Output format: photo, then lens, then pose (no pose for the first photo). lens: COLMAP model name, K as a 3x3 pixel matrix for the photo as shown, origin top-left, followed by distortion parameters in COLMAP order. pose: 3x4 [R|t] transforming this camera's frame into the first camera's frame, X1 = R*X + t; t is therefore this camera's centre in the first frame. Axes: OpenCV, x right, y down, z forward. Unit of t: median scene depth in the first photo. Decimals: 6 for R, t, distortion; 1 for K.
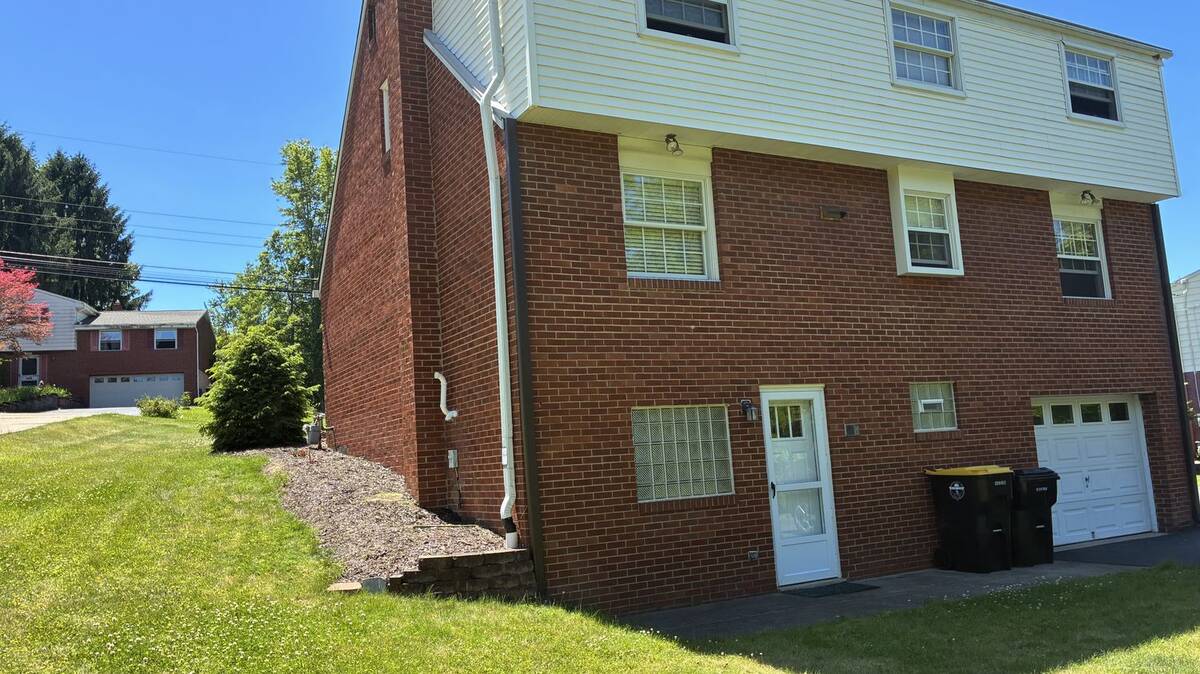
lens RADIAL K [[908.1, 0, 598.4], [0, 908.1, 345.7], [0, 0, 1]] dist [0.048470, -0.062358]
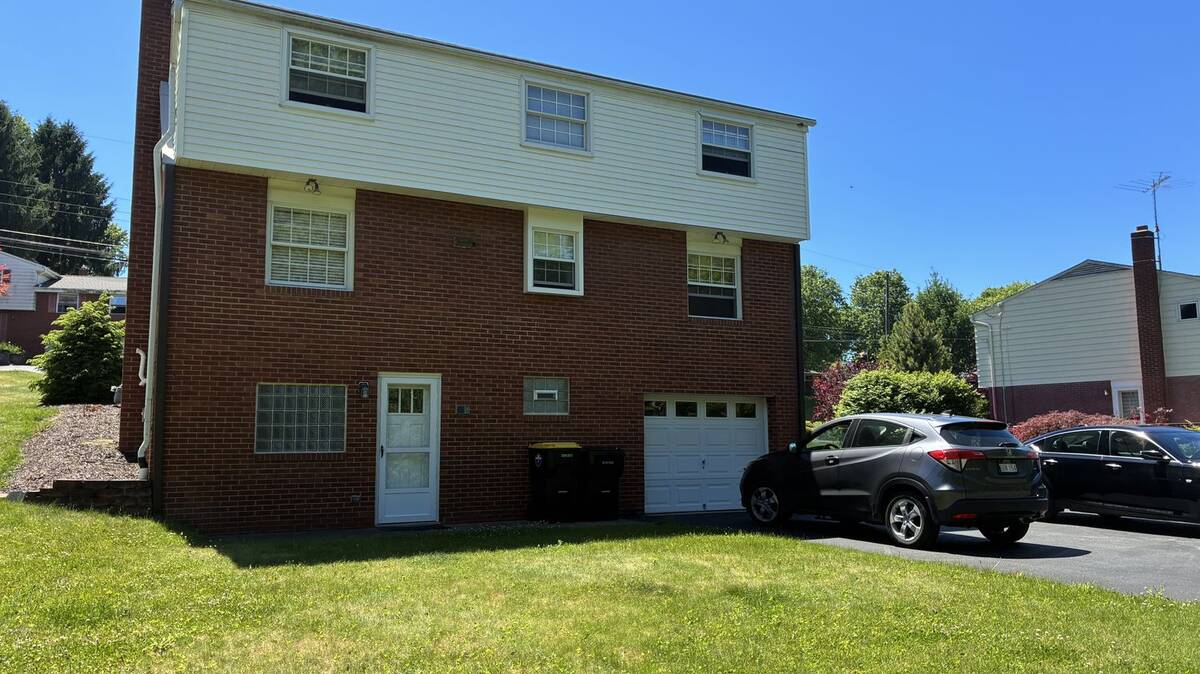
lens RADIAL K [[908.1, 0, 599.3], [0, 908.1, 335.1], [0, 0, 1]] dist [0.048470, -0.062358]
pose [[0.998481, 0.054621, -0.007232, 0.451905], [-0.054602, 0.998504, 0.002711, -0.027258], [0.007369, -0.002312, 0.999970, -0.284199]]
